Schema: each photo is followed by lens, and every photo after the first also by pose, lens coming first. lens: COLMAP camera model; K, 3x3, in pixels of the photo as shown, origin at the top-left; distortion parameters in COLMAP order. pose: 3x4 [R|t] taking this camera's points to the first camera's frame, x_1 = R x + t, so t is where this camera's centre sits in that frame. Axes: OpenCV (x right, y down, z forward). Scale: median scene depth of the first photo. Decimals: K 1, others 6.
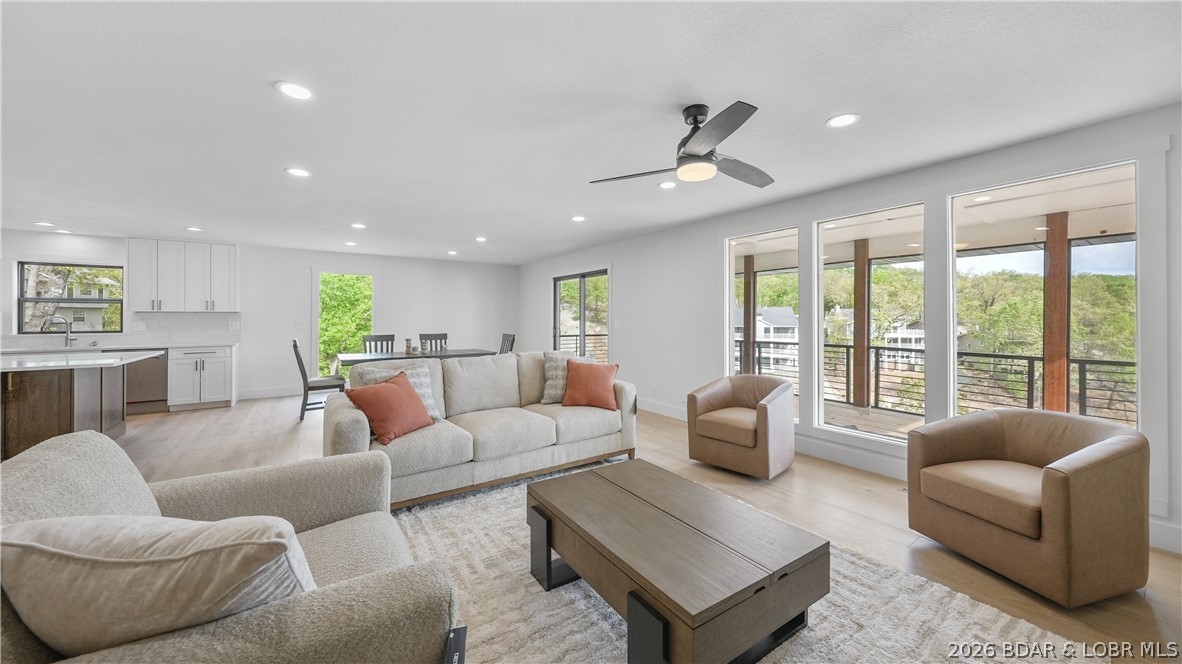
lens RADIAL K [[412.2, 0, 592.7], [0, 412.2, 312.8], [0, 0, 1]] dist [-0.001889, 0.000121]
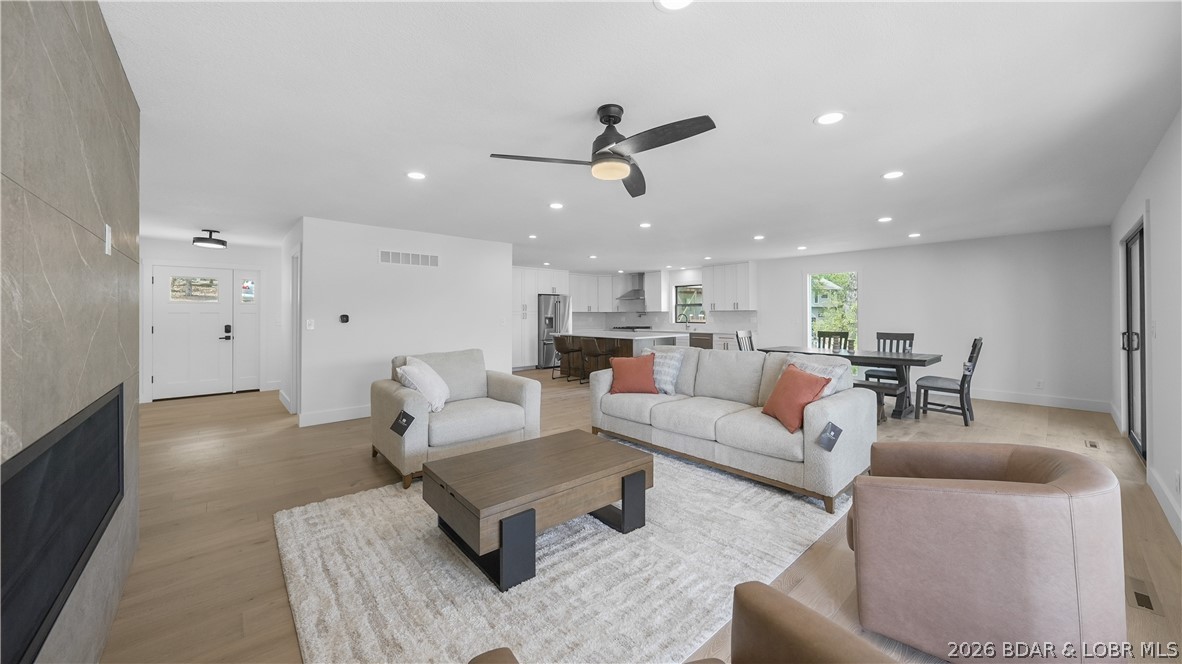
lens RADIAL K [[412.2, 0, 592.7], [0, 412.2, 312.8], [0, 0, 1]] dist [-0.001889, 0.000121]
pose [[0.133631, -0.005335, -0.991017, 0.605465], [0.011367, 0.999928, -0.003850, 0.007293], [0.990966, -0.010751, 0.133682, 0.410155]]
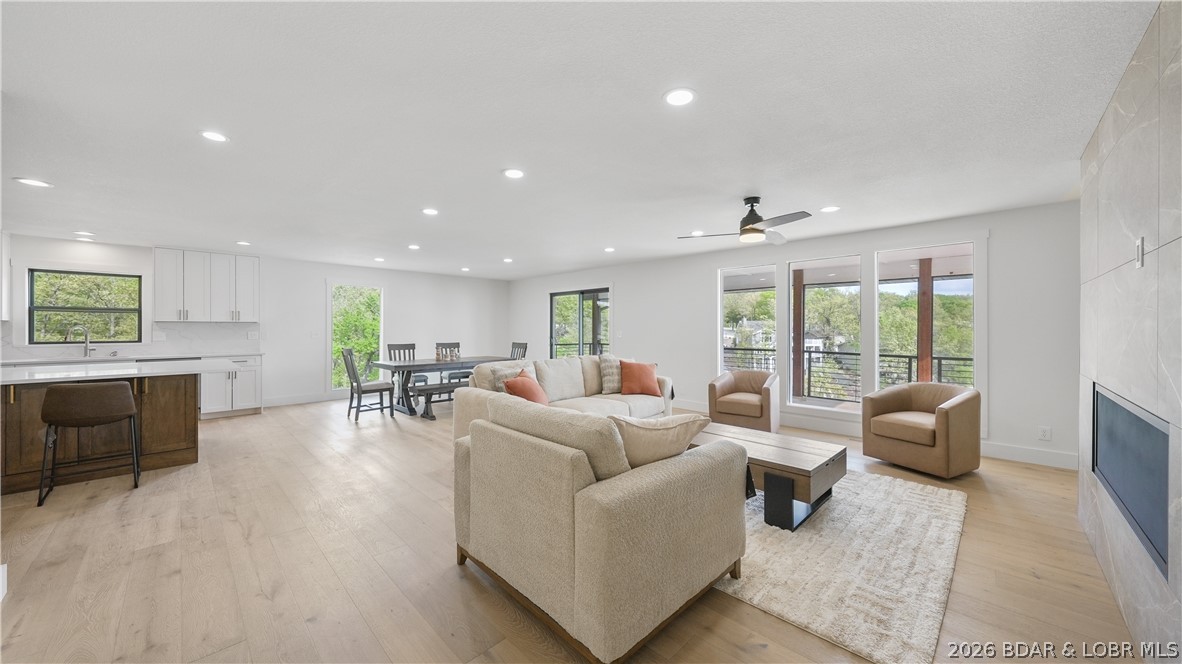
lens RADIAL K [[412.7, 0, 592.2], [0, 412.7, 322.0], [0, 0, 1]] dist [0.000901, 0.000117]
pose [[0.981342, 0.005365, 0.192198, -0.350703], [-0.004773, 0.999982, -0.003546, -0.003246], [-0.192213, 0.002563, 0.981350, -0.239645]]
